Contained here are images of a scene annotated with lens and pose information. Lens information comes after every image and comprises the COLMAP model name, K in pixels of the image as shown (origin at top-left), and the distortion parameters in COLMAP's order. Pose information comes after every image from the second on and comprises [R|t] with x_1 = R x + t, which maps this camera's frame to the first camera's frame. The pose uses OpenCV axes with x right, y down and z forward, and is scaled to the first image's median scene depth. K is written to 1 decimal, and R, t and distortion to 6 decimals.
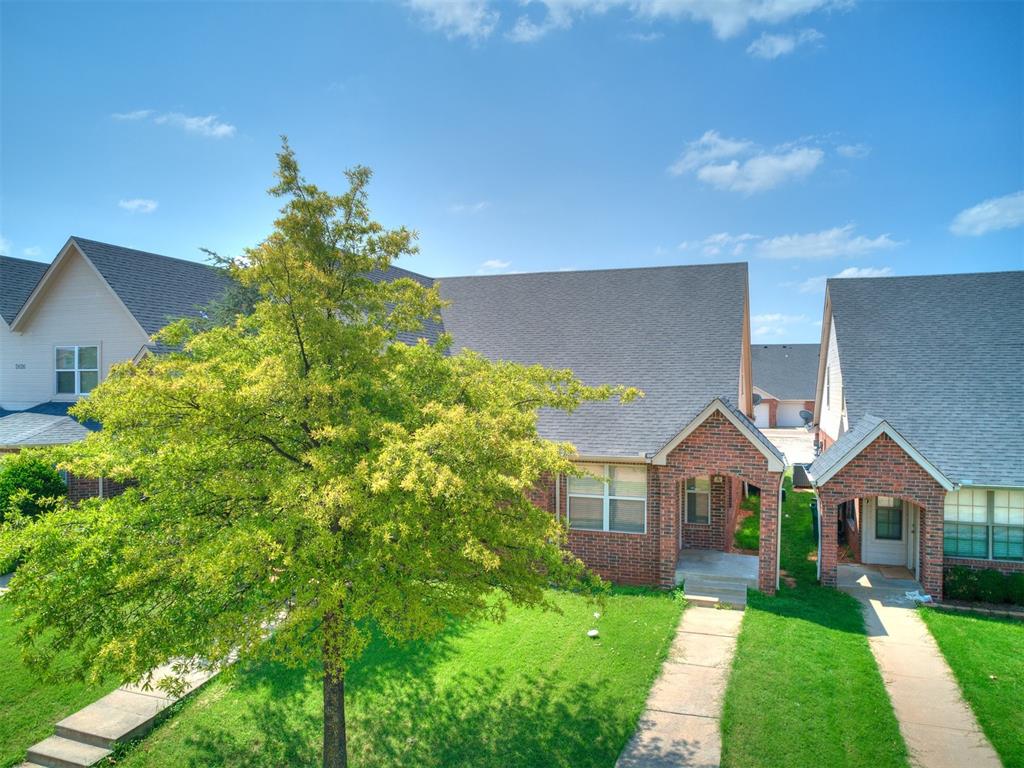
lens RADIAL K [[711.7, 0, 512.0], [0, 711.7, 384.0], [0, 0, 1]] dist [-0.002688, 0.001089]
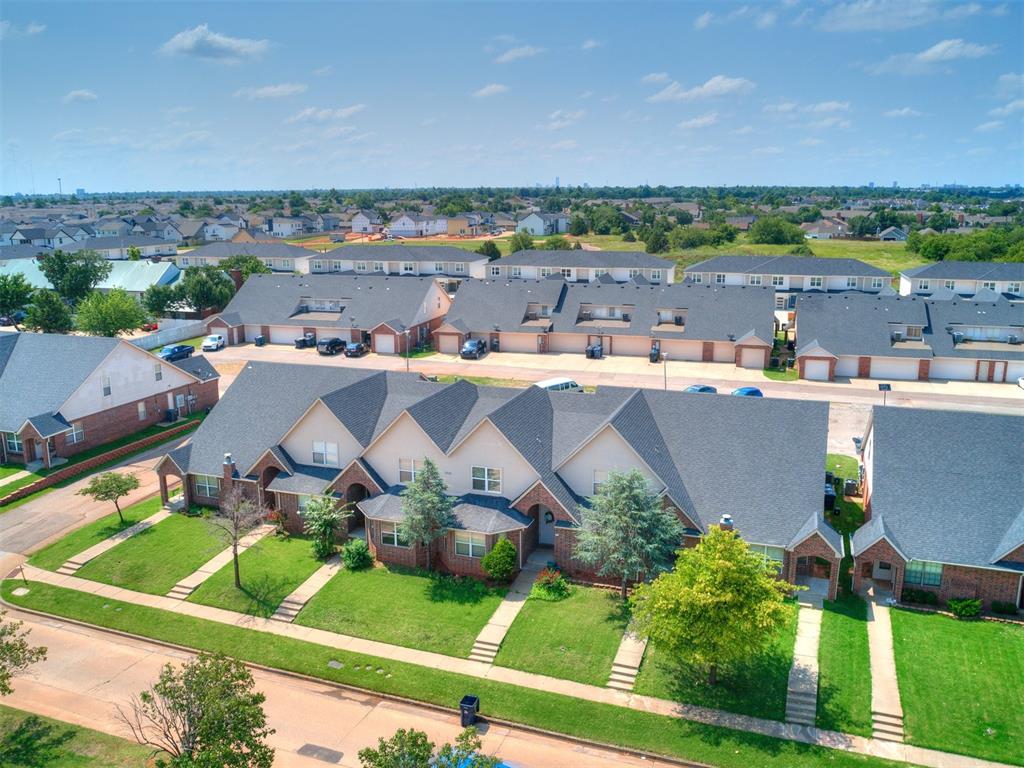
lens RADIAL K [[840.9, 0, 512.0], [0, 840.9, 384.0], [0, 0, 1]] dist [-0.041865, 0.009187]
pose [[0.999927, -0.011039, -0.004833, -0.810180], [0.011843, 0.974377, 0.224607, -1.225299], [0.002230, -0.224648, 0.974437, -1.846709]]
